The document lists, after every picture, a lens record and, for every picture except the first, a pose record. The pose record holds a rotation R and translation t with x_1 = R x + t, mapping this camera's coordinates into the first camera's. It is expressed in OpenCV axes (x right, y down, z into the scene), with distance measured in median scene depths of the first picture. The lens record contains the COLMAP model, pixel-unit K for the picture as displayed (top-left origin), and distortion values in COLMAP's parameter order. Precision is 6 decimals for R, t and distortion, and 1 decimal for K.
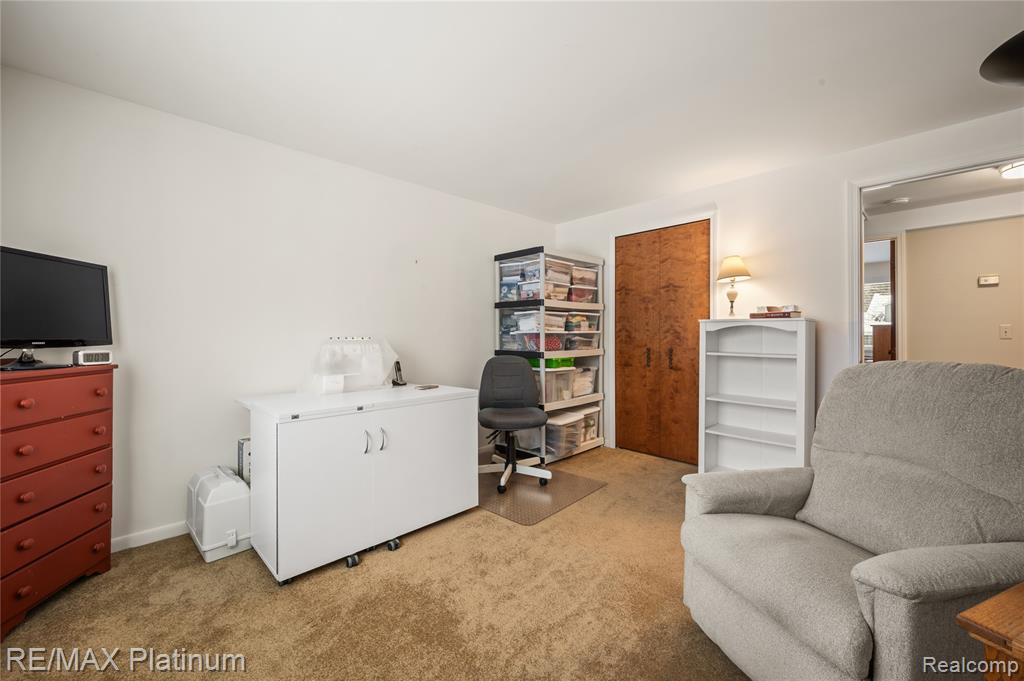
lens RADIAL K [[404.1, 0, 511.7], [0, 404.1, 338.9], [0, 0, 1]] dist [-0.000242, 0.000005]
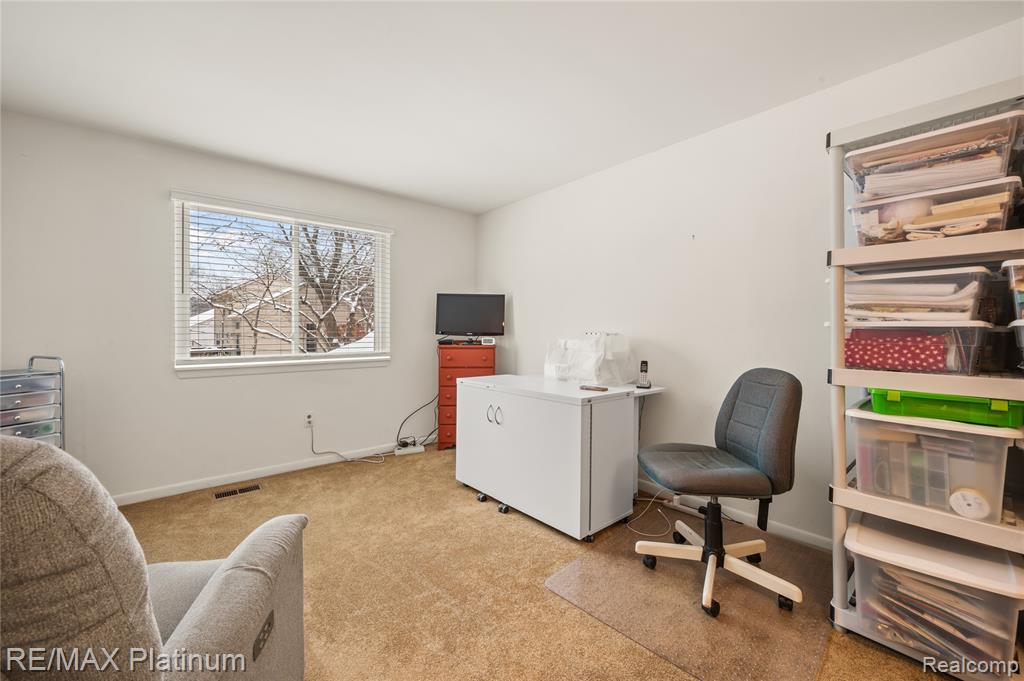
lens RADIAL K [[404.1, 0, 511.7], [0, 404.1, 338.9], [0, 0, 1]] dist [-0.000242, 0.000005]
pose [[-0.052583, 0.022012, -0.998374, 0.589959], [-0.010002, 0.999695, 0.022568, -0.008377], [0.998566, 0.011172, -0.052346, 0.727285]]
